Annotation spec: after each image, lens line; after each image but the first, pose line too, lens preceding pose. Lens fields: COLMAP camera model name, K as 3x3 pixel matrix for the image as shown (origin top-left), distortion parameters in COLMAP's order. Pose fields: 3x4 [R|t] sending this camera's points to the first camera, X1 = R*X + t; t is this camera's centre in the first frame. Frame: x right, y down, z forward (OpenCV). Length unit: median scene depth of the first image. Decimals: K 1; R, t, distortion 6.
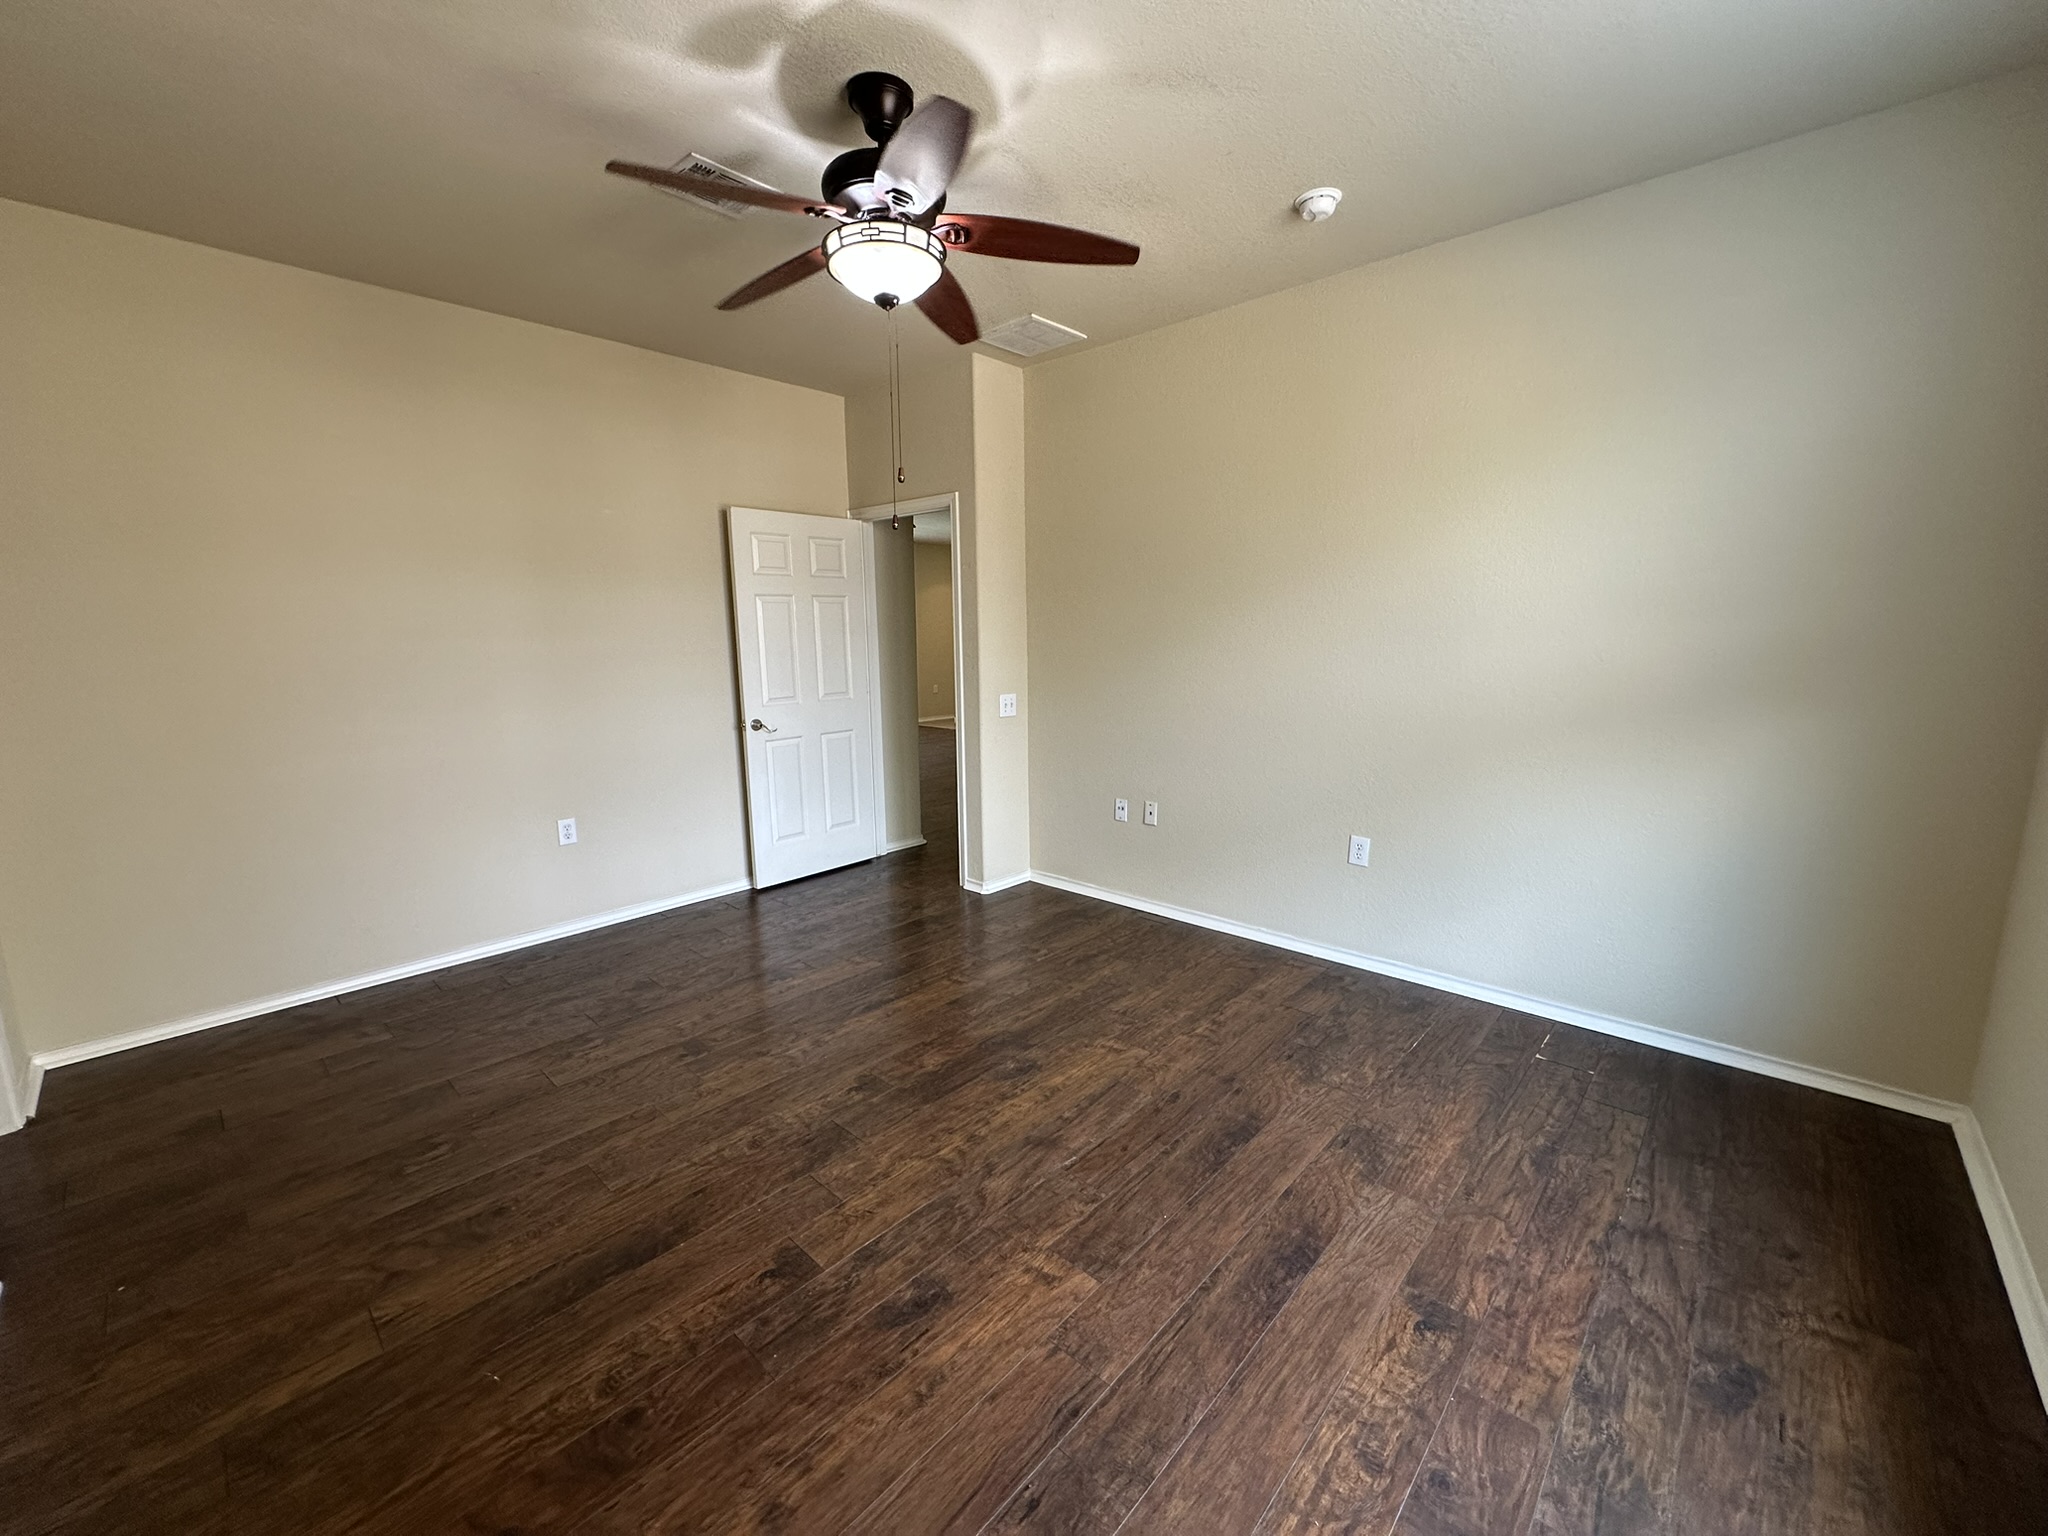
lens RADIAL K [[819.3, 0, 1026.0], [0, 819.3, 775.8], [0, 0, 1]] dist [-0.001242, 0.000090]
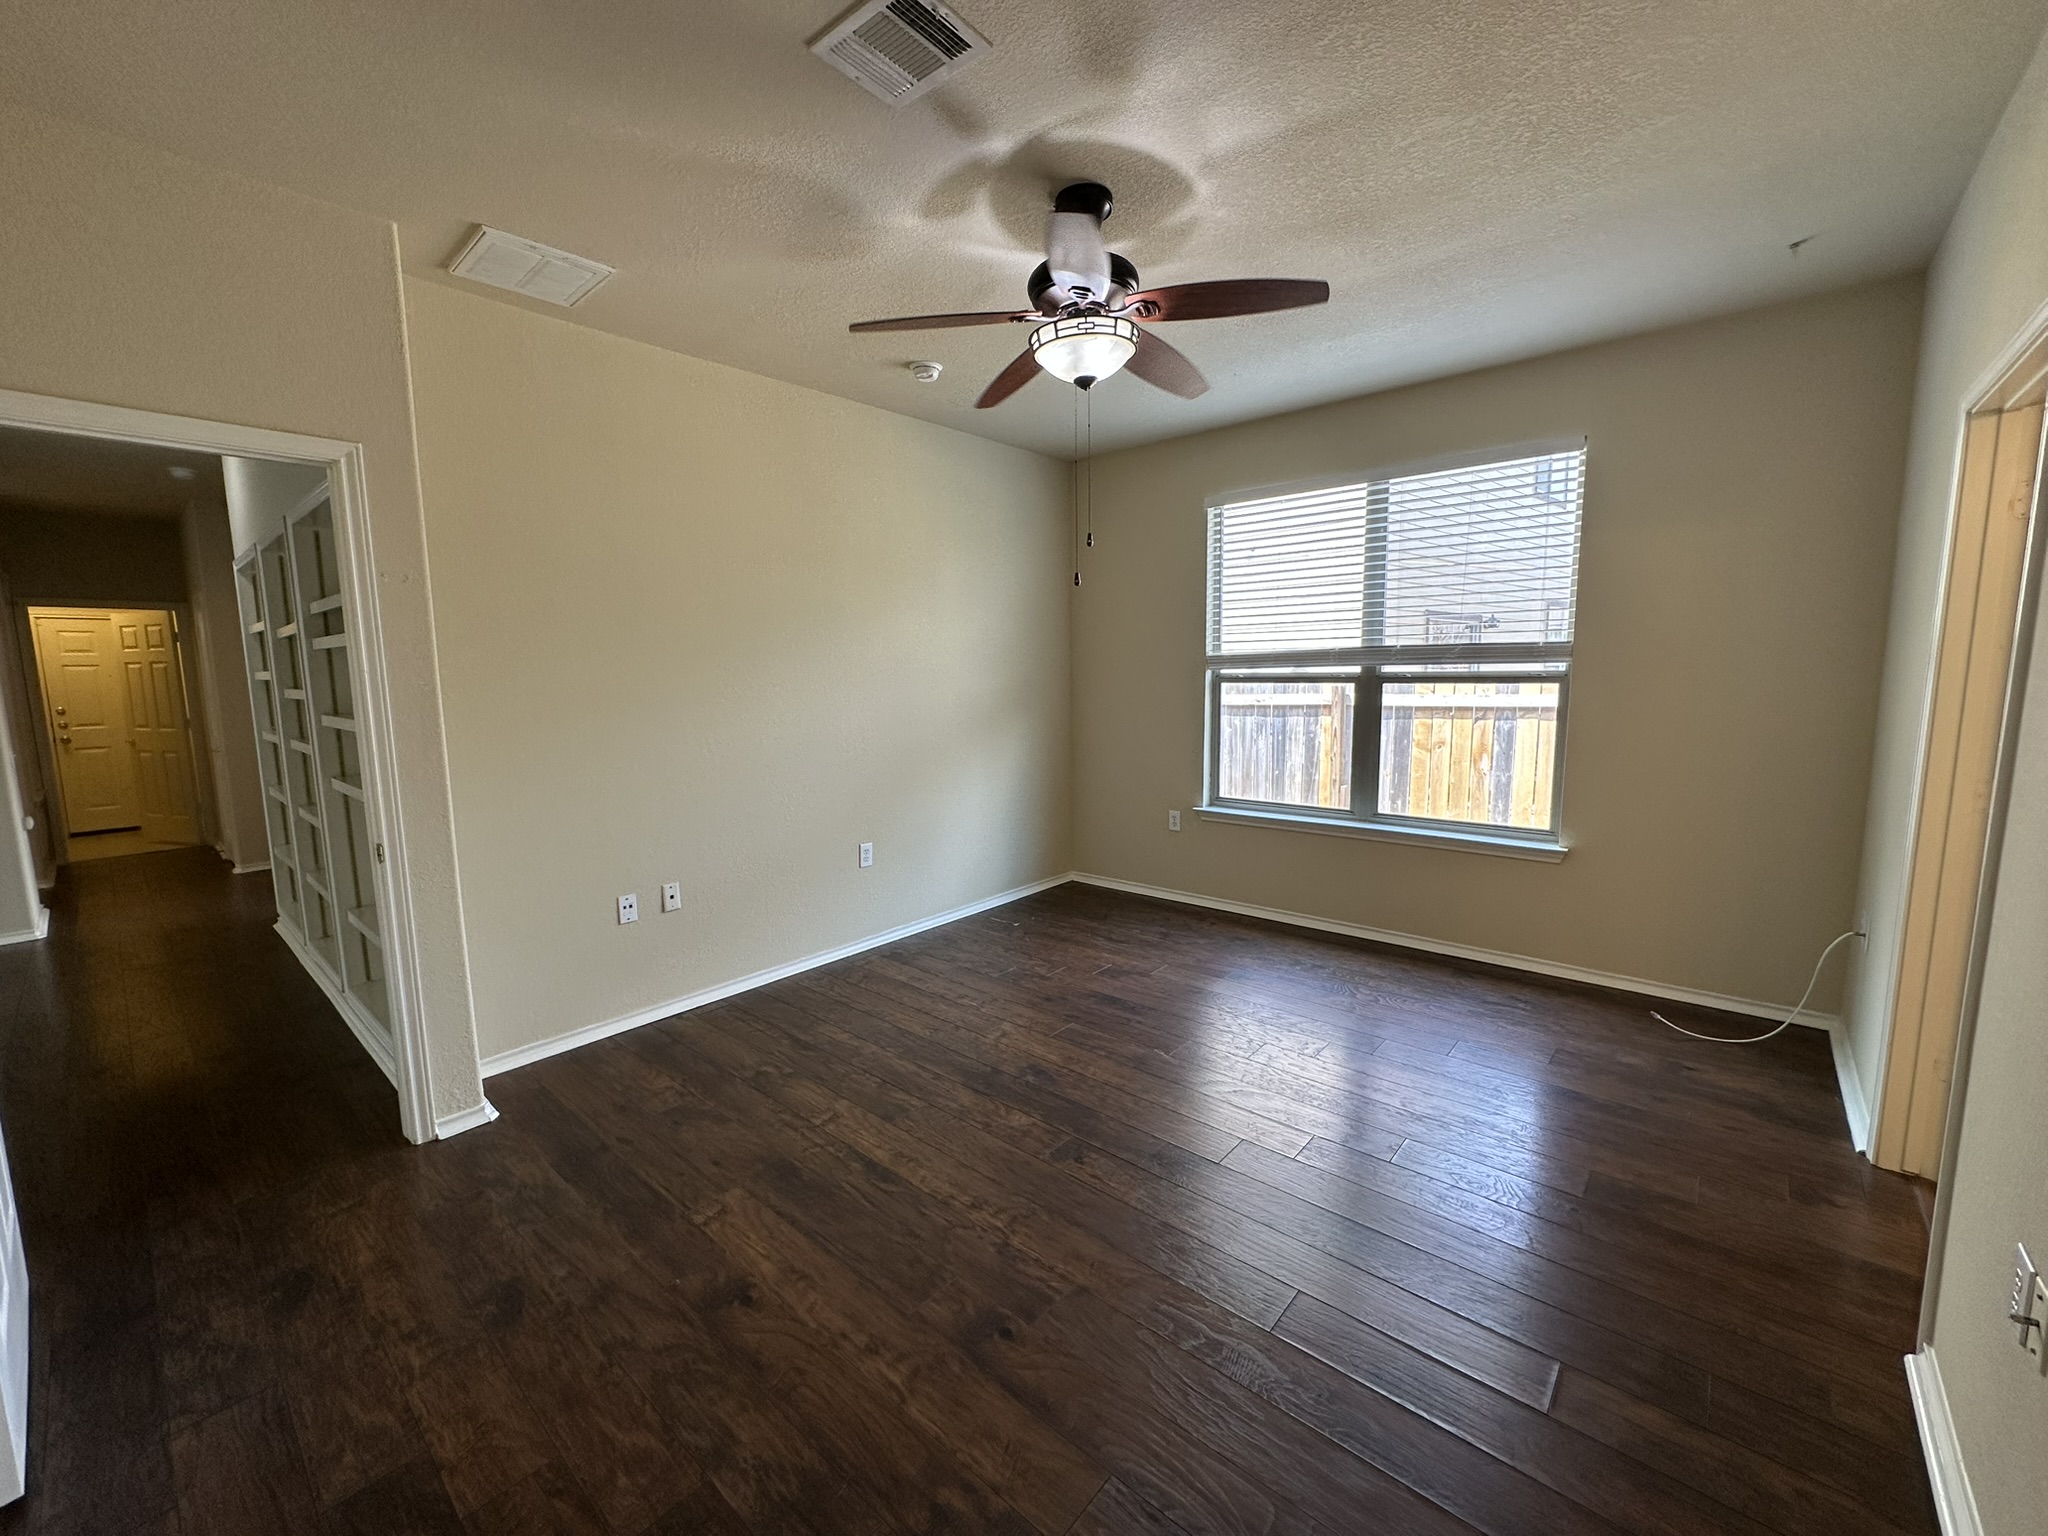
lens RADIAL K [[819.3, 0, 1029.1], [0, 819.3, 775.7], [0, 0, 1]] dist [-0.001242, 0.000090]
pose [[-0.036971, -0.120410, 0.992036, -0.857260], [0.188634, 0.974027, 0.125254, -0.140673], [-0.981351, 0.191762, -0.013298, 0.772578]]
